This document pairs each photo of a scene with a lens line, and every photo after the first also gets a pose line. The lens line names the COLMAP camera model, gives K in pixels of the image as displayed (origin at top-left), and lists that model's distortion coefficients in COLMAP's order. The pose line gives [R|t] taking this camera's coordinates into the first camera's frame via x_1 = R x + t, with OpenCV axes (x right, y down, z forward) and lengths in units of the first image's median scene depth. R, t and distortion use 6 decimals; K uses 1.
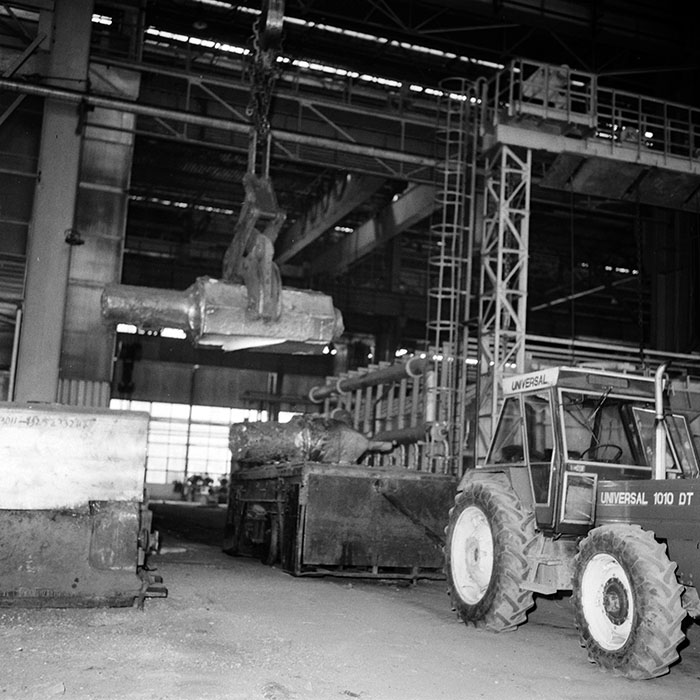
lens RADIAL K [[932.4, 0, 350.0], [0, 932.4, 350.0], [0, 0, 1]] dist [0.149263, -0.328415]
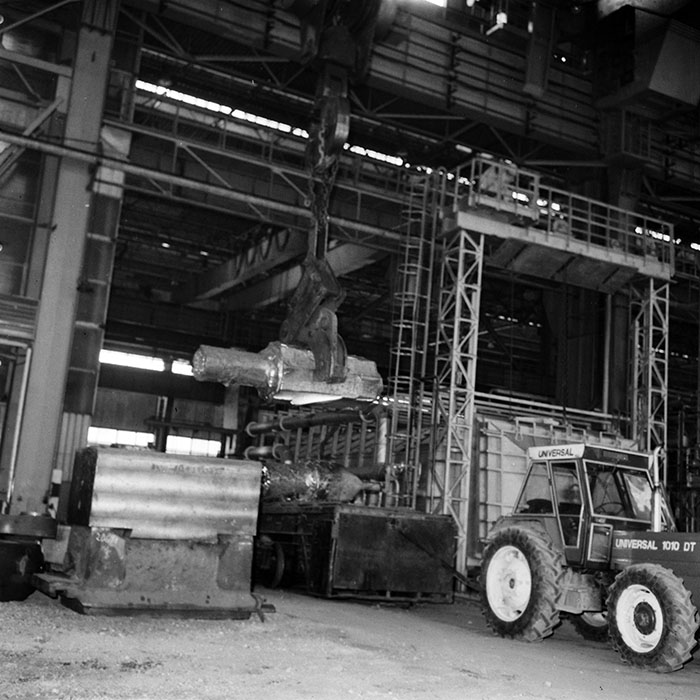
lens RADIAL K [[932.4, 0, 350.0], [0, 932.4, 350.0], [0, 0, 1]] dist [0.149263, -0.328415]
pose [[0.987130, 0.053846, 0.150584, -0.182217], [-0.049954, 0.998315, -0.029510, -0.033983], [-0.151919, 0.021607, 0.988157, -0.162286]]
